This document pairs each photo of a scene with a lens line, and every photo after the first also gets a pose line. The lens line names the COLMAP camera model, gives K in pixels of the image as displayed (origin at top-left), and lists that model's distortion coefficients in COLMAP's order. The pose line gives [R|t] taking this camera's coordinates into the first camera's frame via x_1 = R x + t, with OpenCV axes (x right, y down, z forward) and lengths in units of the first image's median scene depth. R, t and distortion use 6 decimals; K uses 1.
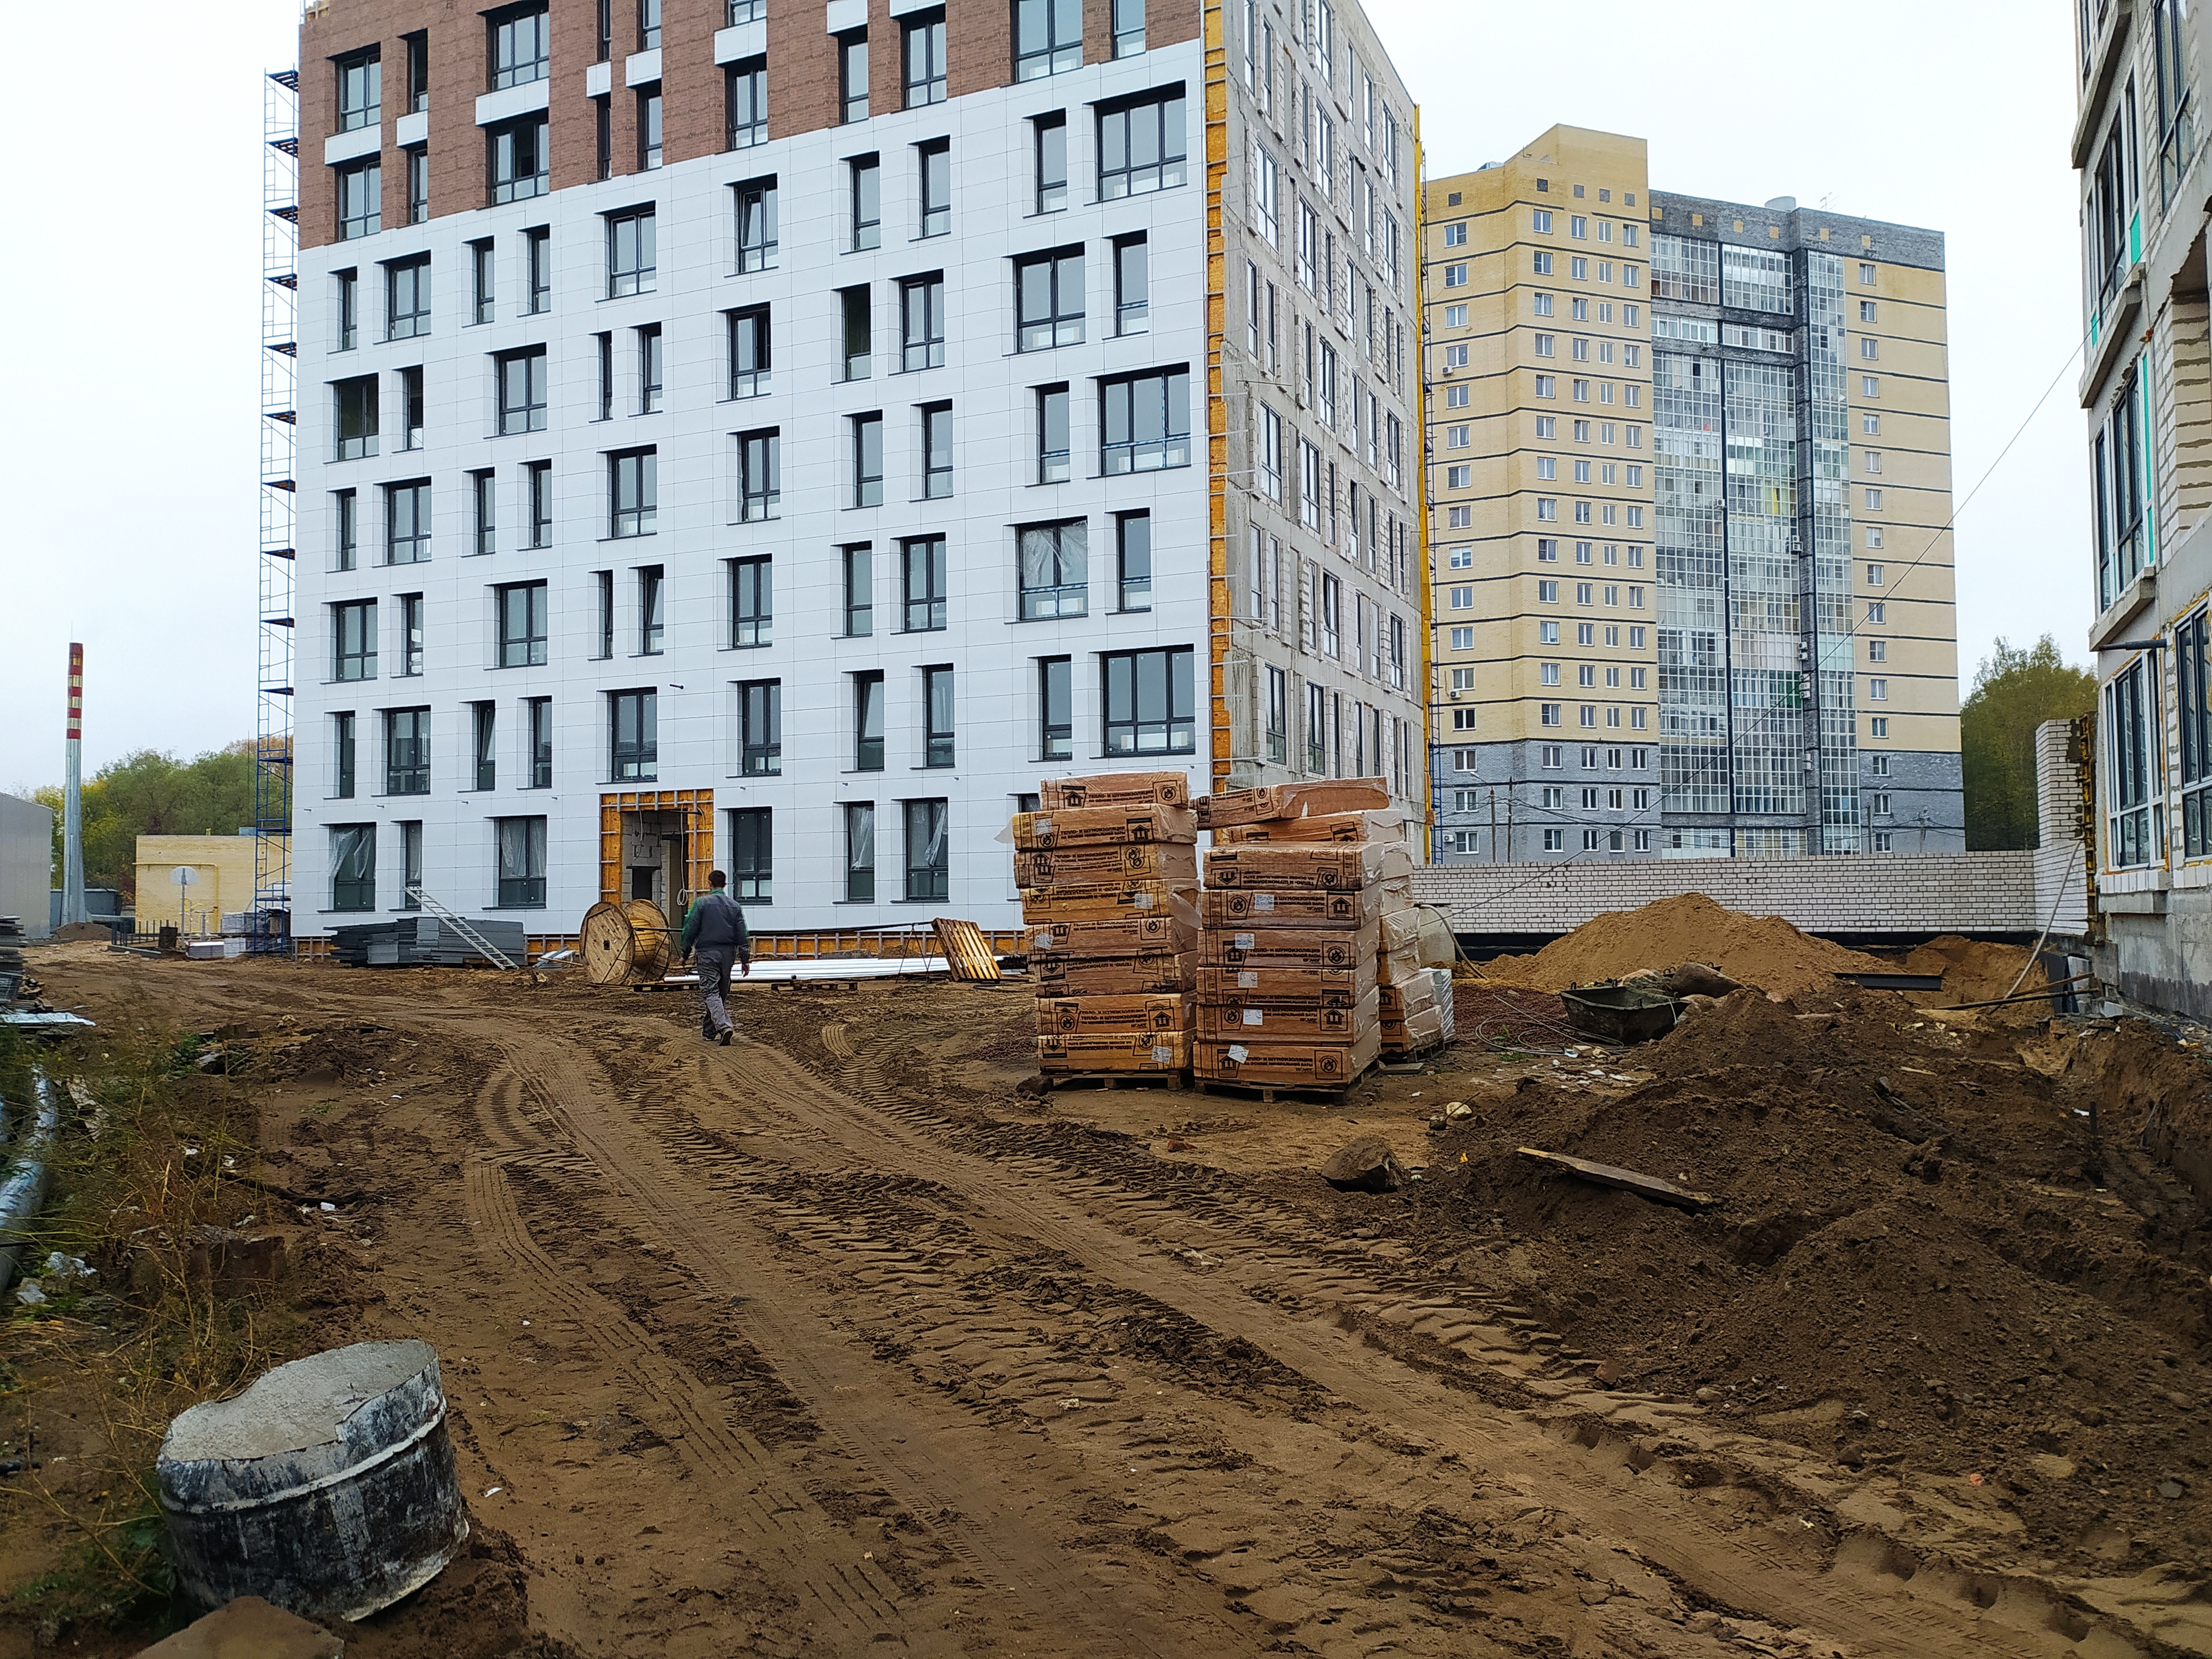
lens RADIAL K [[1639.8, 0, 1100.0], [0, 1639.8, 819.4], [0, 0, 1]] dist [0.059260, -0.045448]
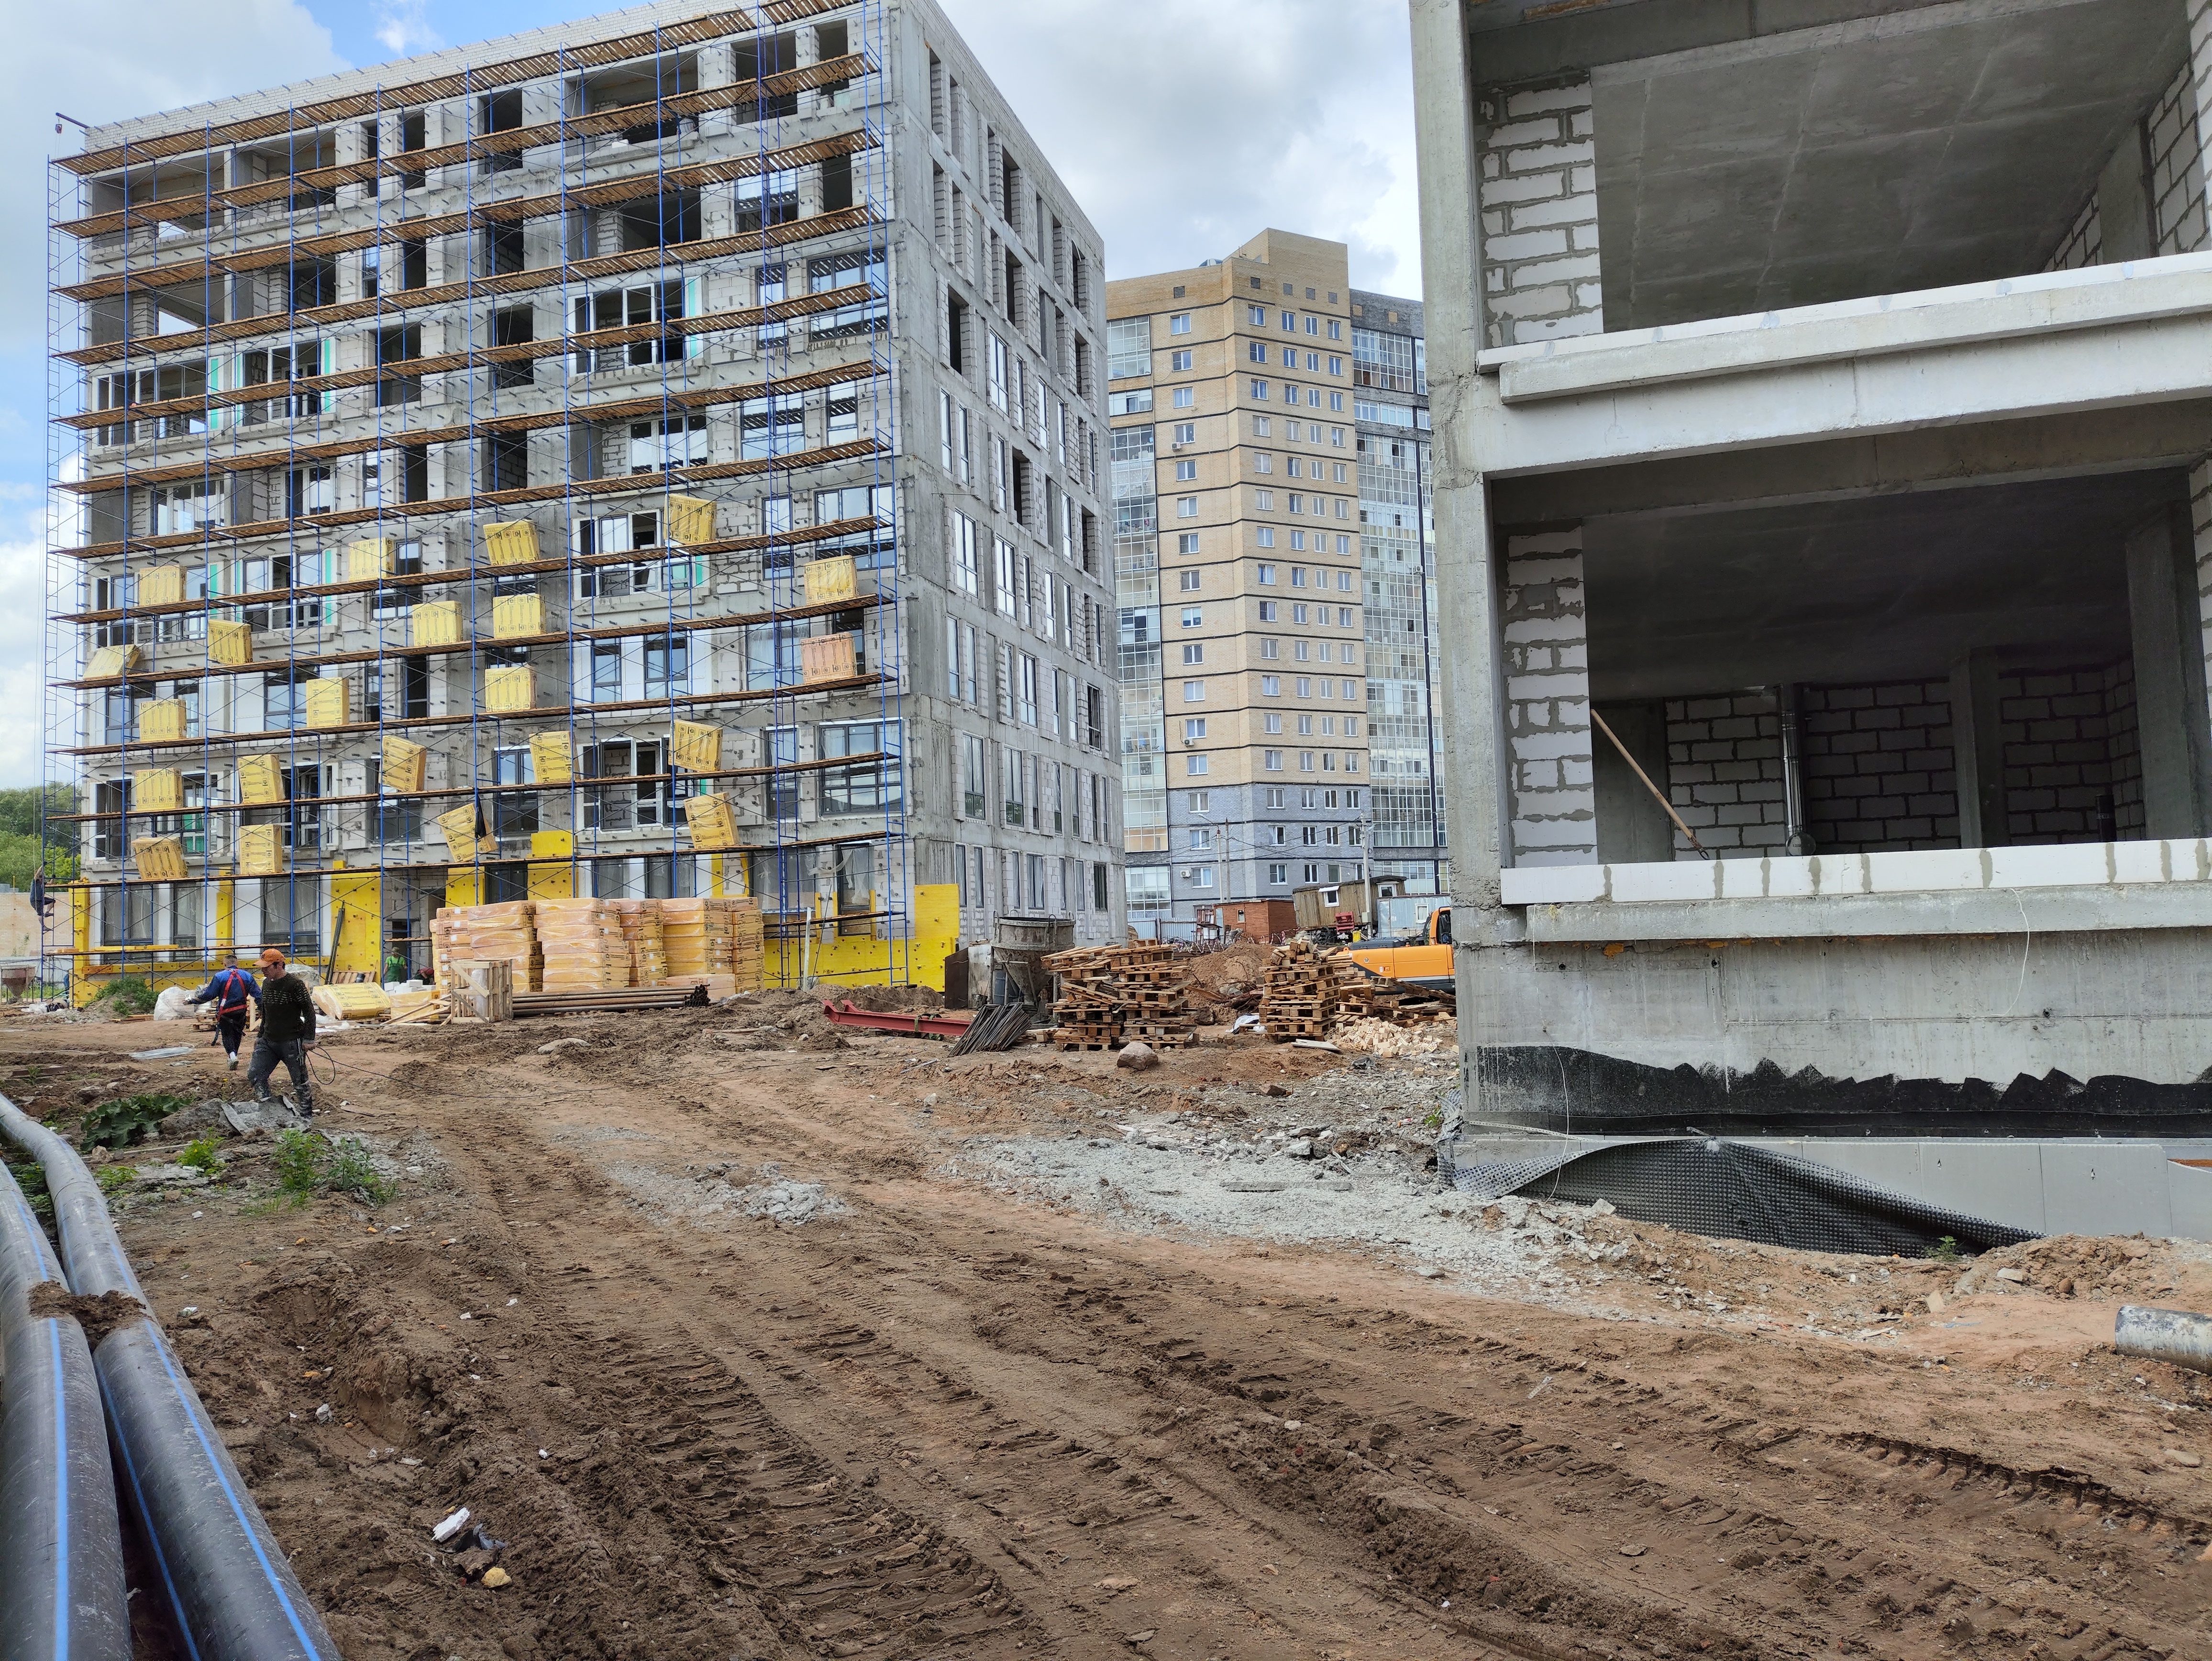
lens RADIAL K [[1614.7, 0, 1106.0], [0, 1614.7, 830.5], [0, 0, 1]] dist [0.002334, -0.000135]
pose [[0.990765, -0.015271, 0.134726, 0.041775], [0.017303, 0.999753, -0.013927, -0.008682], [-0.134480, 0.016129, 0.990785, -0.129439]]
